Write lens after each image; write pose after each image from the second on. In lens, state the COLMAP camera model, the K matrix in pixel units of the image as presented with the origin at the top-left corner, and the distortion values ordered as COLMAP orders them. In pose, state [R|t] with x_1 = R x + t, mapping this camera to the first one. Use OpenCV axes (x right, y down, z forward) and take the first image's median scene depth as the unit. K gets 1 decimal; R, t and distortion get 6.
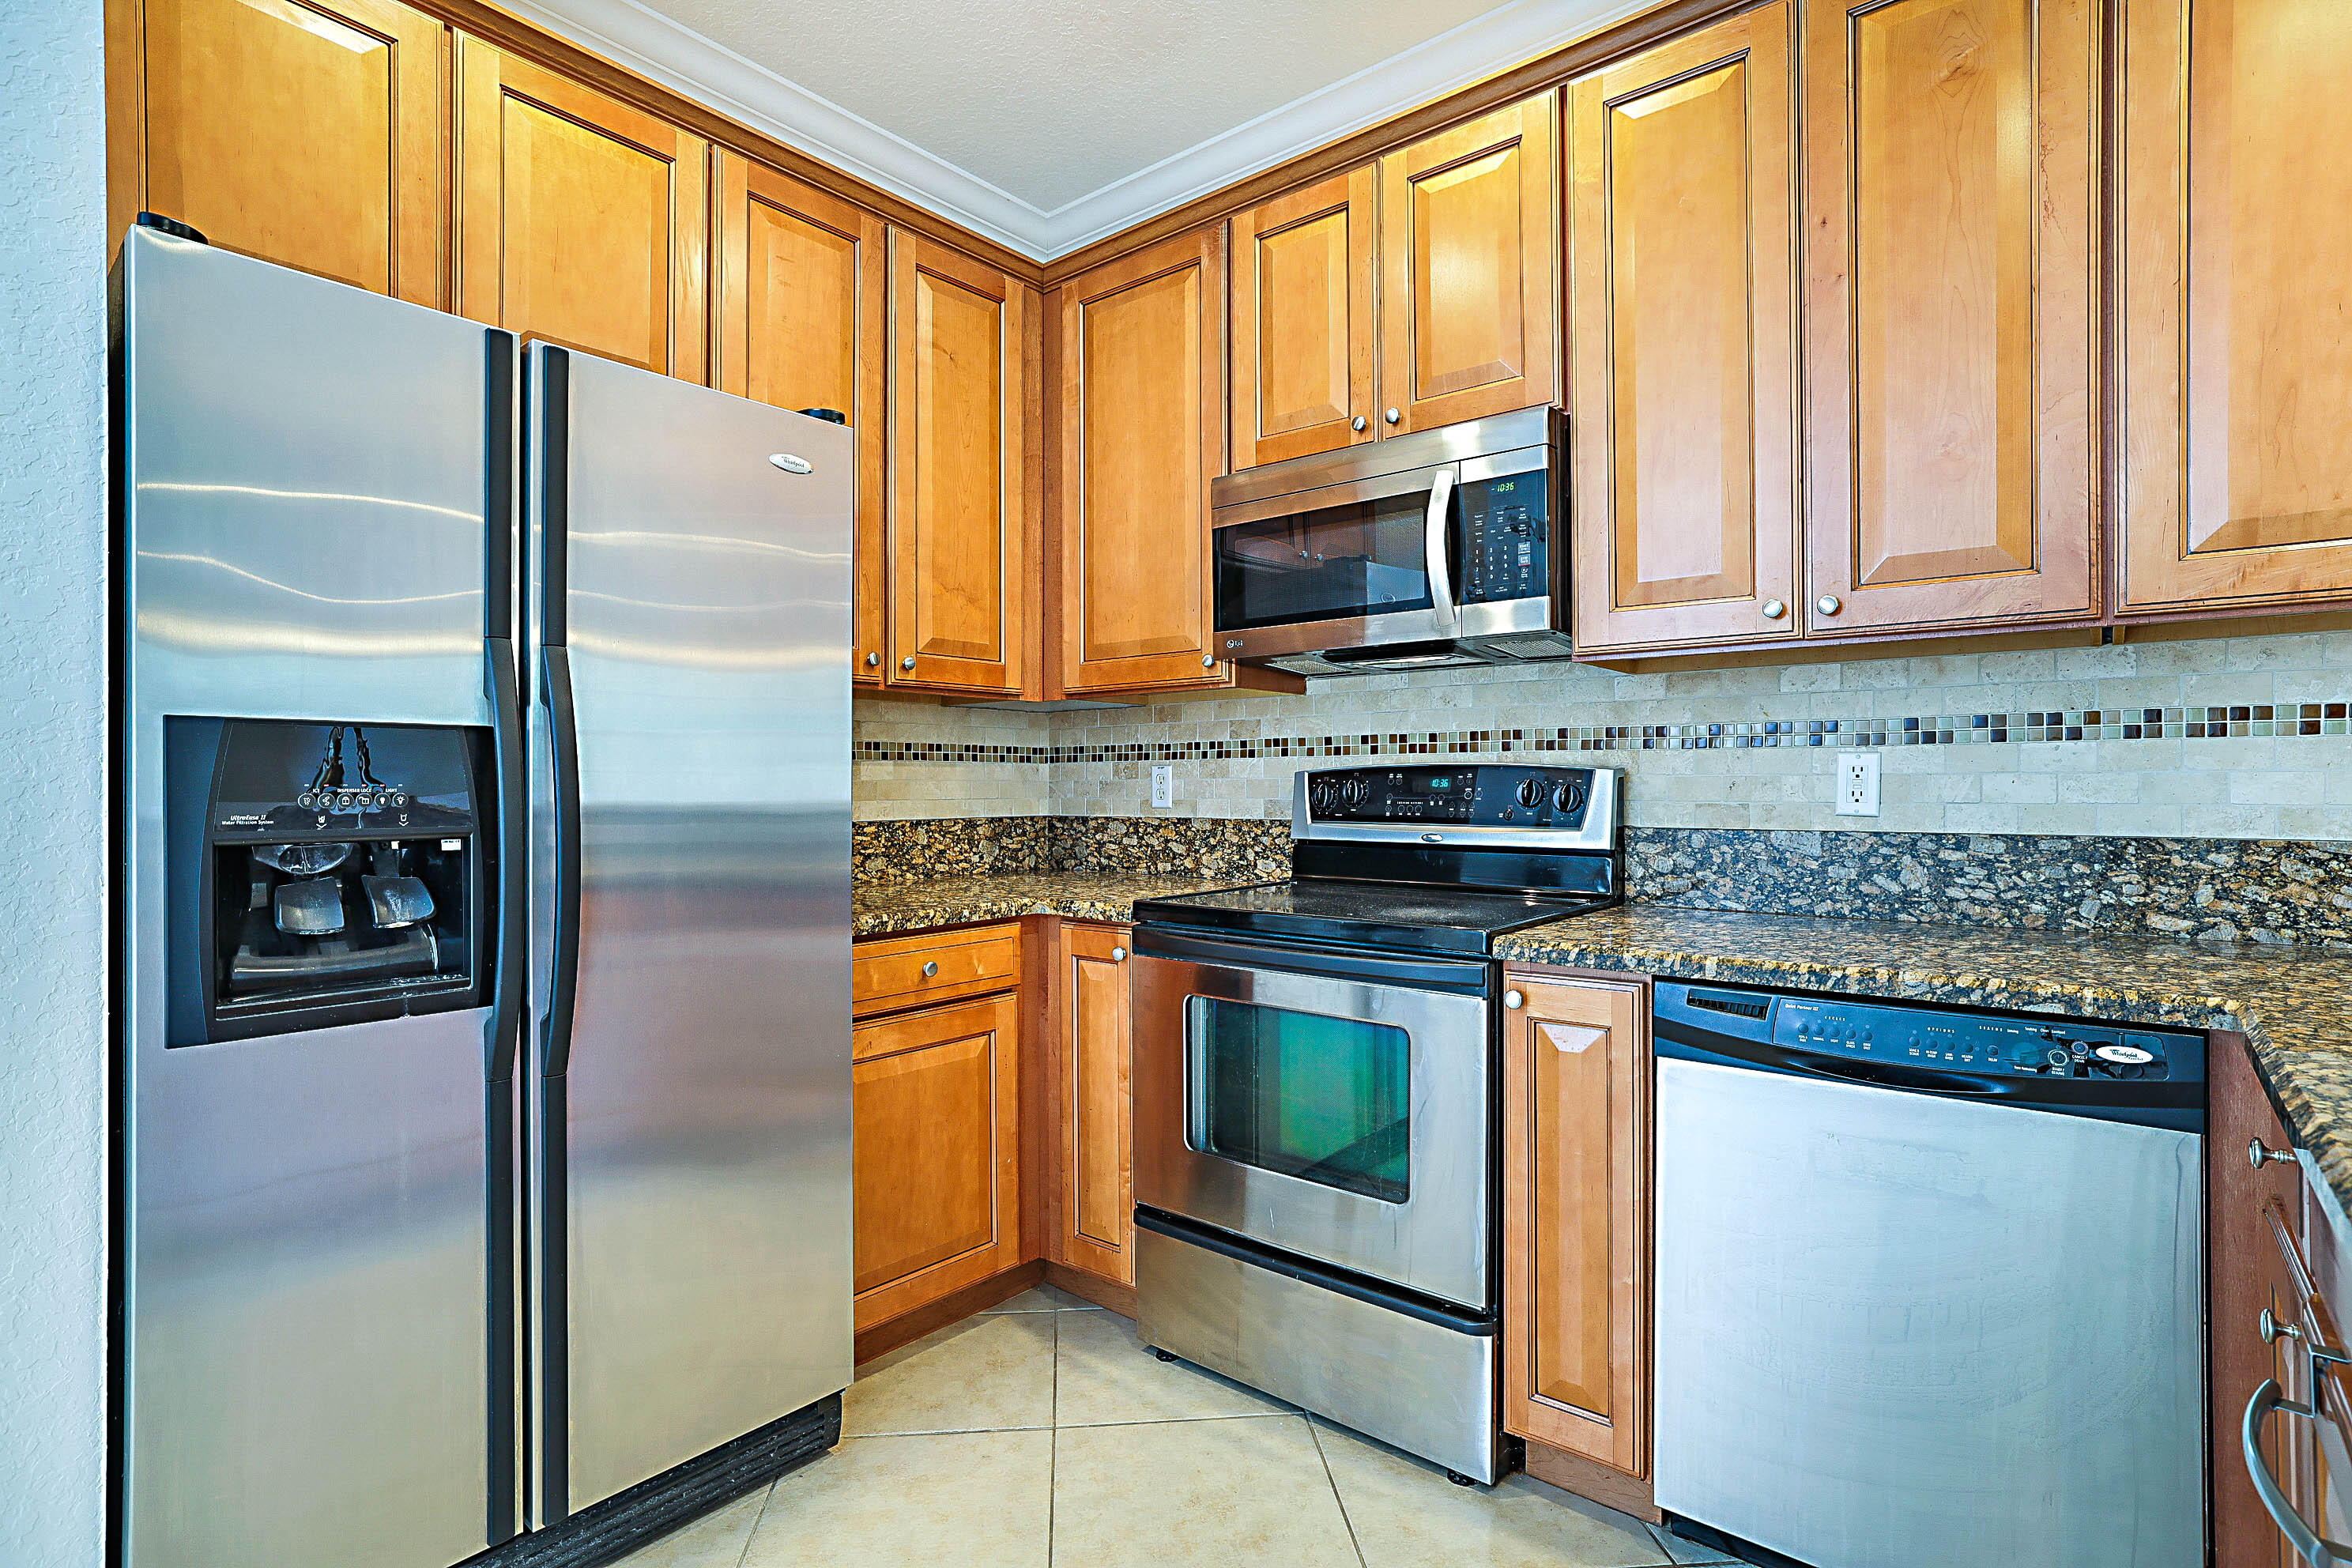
lens RADIAL K [[1145.0, 0, 1180.4], [0, 1145.0, 788.3], [0, 0, 1]] dist [-0.031088, 0.015748]
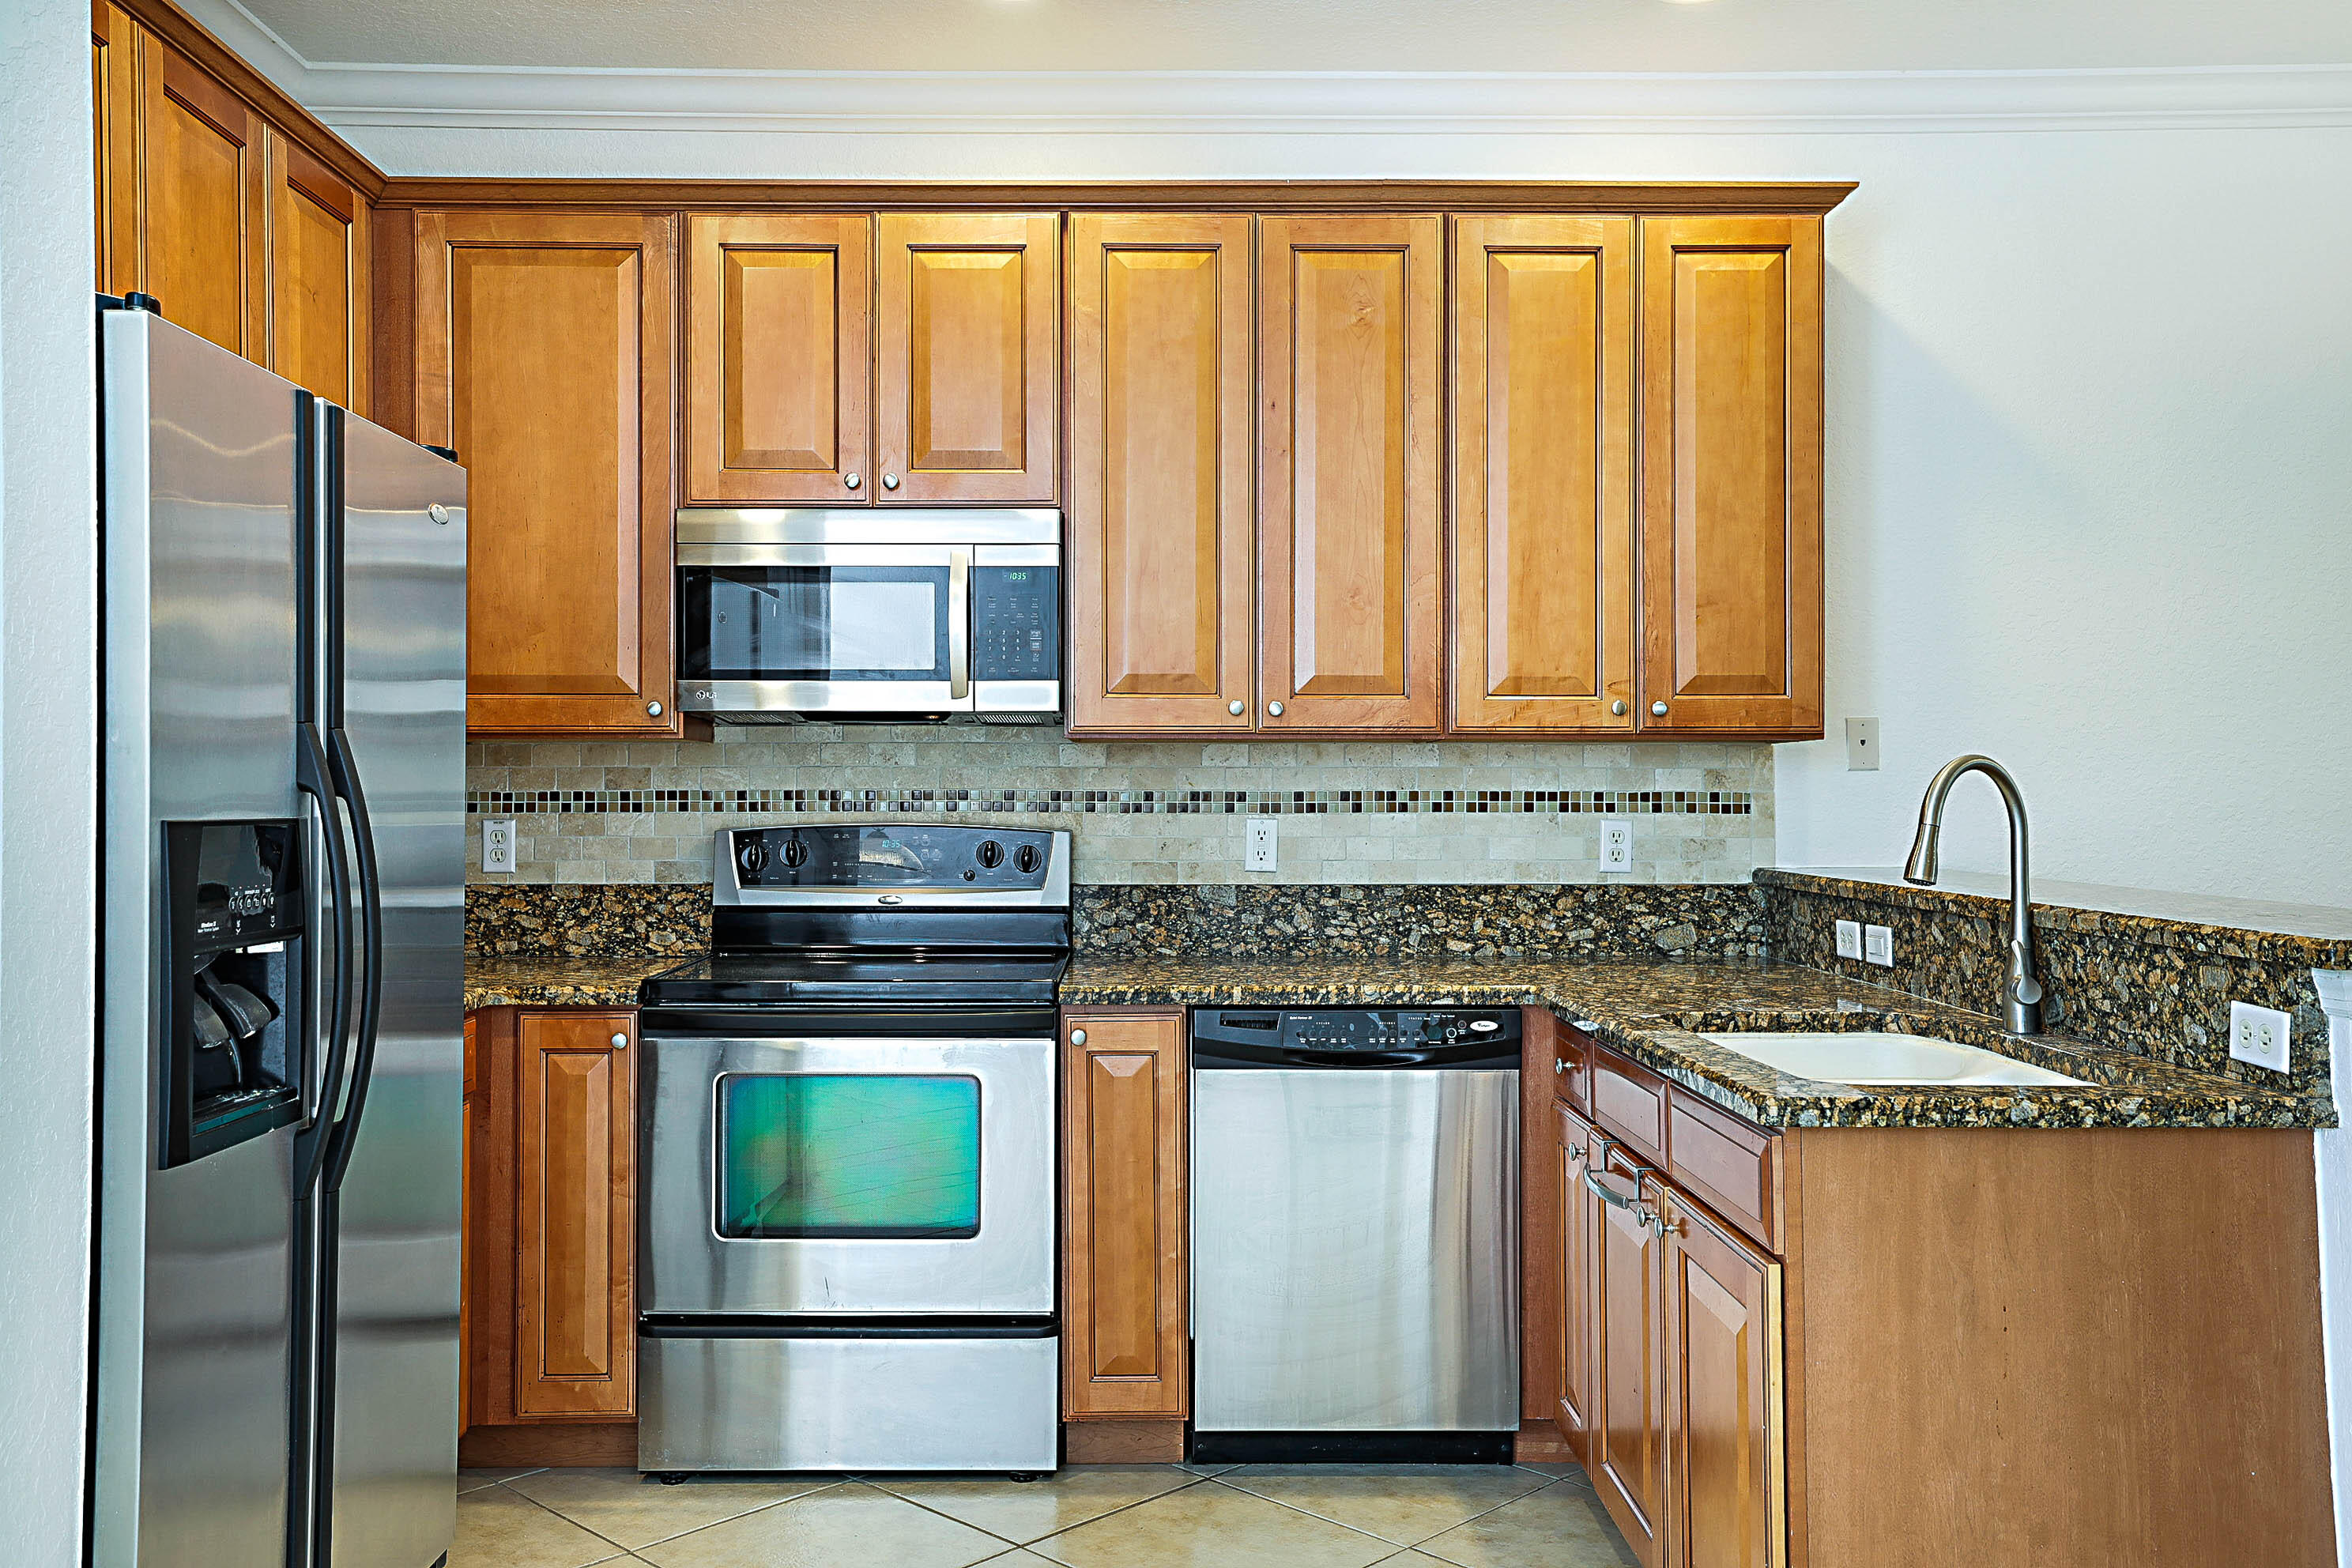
lens RADIAL K [[1912.9, 0, 1182.7], [0, 1912.9, 780.2], [0, 0, 1]] dist [0.010374, 0.030901]
pose [[0.757293, 0.008113, 0.653025, -0.787531], [-0.001430, 0.999941, -0.010764, -0.050207], [-0.653074, 0.007218, 0.757260, -0.482345]]
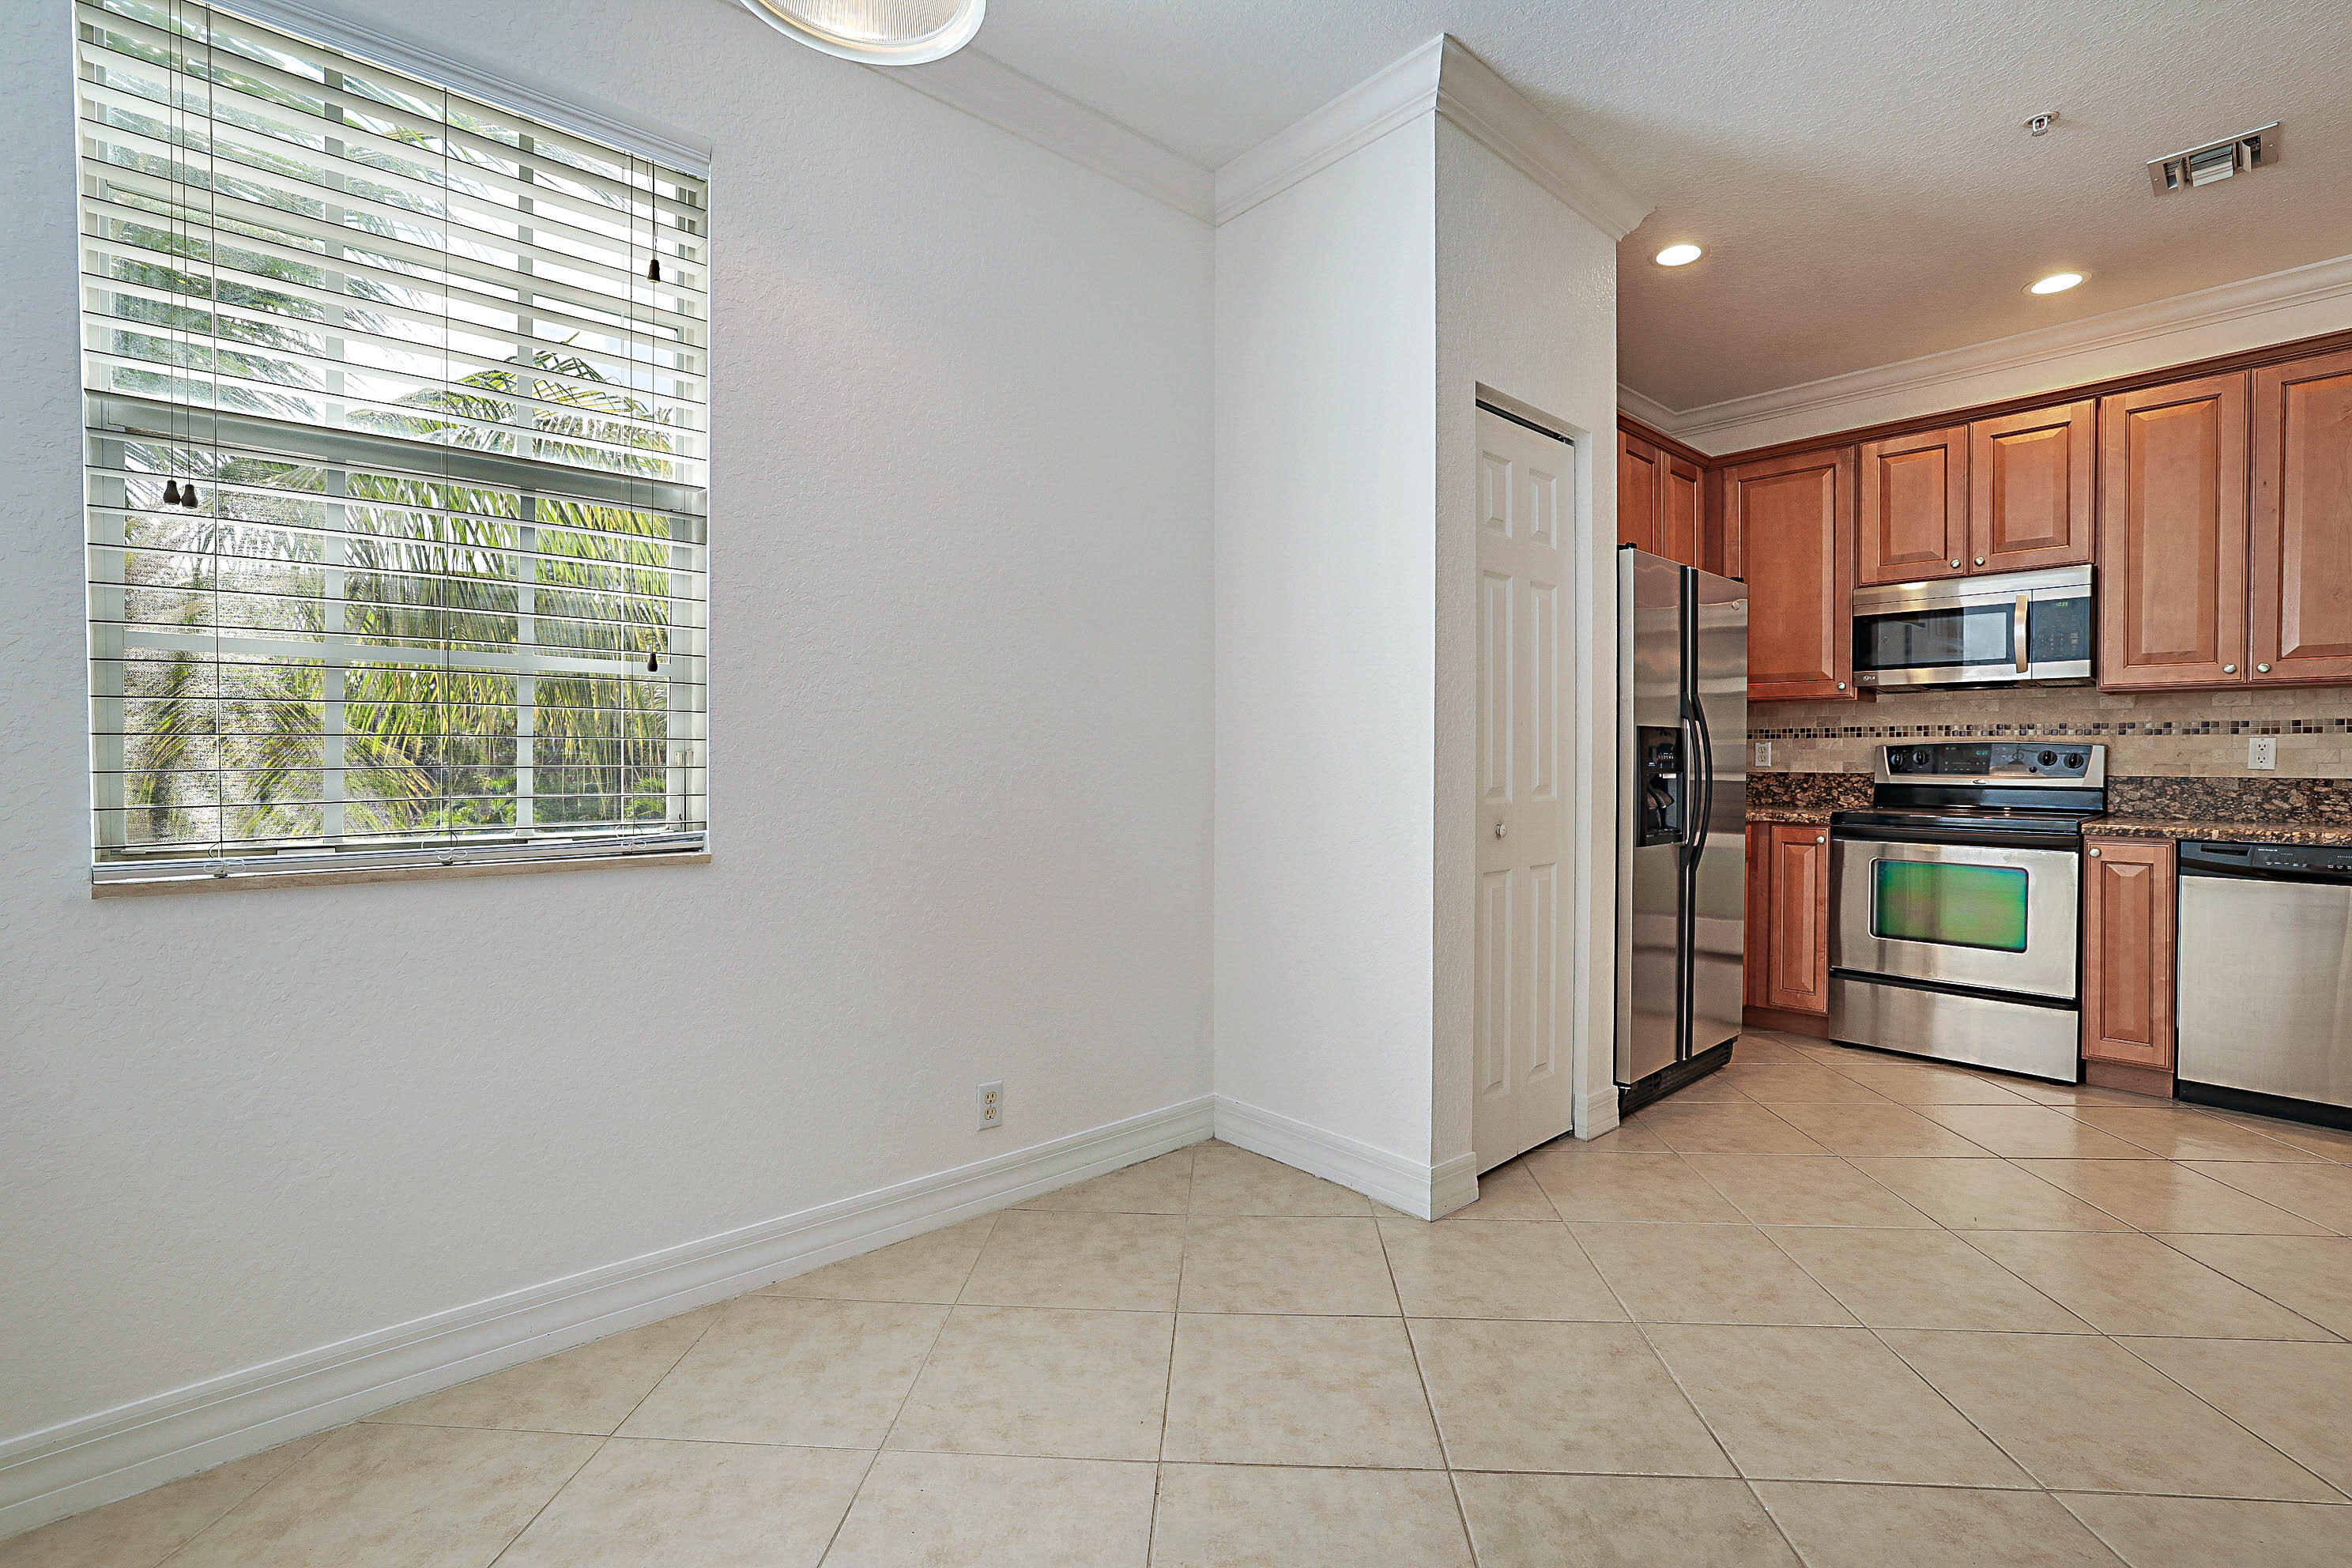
lens RADIAL K [[1067.9, 0, 1193.5], [0, 1067.9, 769.9], [0, 0, 1]] dist [-0.018774, 0.011173]
pose [[0.992154, 0.005022, -0.124917, -0.992432], [-0.003617, 0.999928, 0.011474, 0.010076], [0.124966, -0.010932, 0.992101, -1.034079]]
